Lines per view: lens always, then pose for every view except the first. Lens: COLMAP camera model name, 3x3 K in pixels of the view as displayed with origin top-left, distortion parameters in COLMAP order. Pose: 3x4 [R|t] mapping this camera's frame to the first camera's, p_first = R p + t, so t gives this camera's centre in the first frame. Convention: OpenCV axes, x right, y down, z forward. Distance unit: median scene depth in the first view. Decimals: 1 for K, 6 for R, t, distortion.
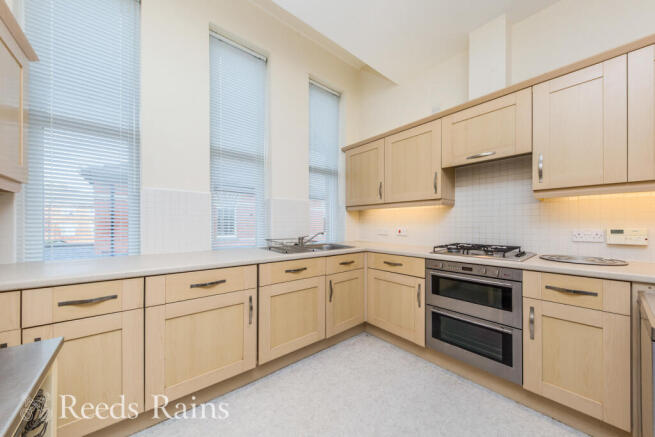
lens RADIAL K [[225.3, 0, 327.3], [0, 225.3, 223.7], [0, 0, 1]] dist [0.008252, -0.000351]
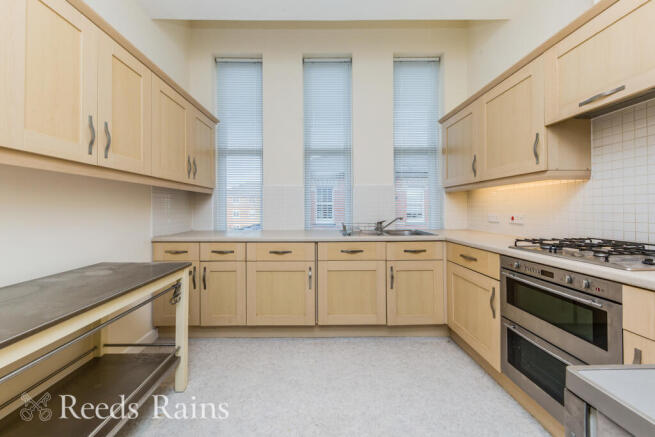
lens RADIAL K [[239.8, 0, 318.0], [0, 239.8, 207.2], [0, 0, 1]] dist [-0.000569, -0.000632]
pose [[0.768516, -0.010067, -0.639752, 0.472992], [0.006876, 0.999948, -0.007476, 0.000505], [0.639794, 0.001347, 0.768545, 0.005490]]
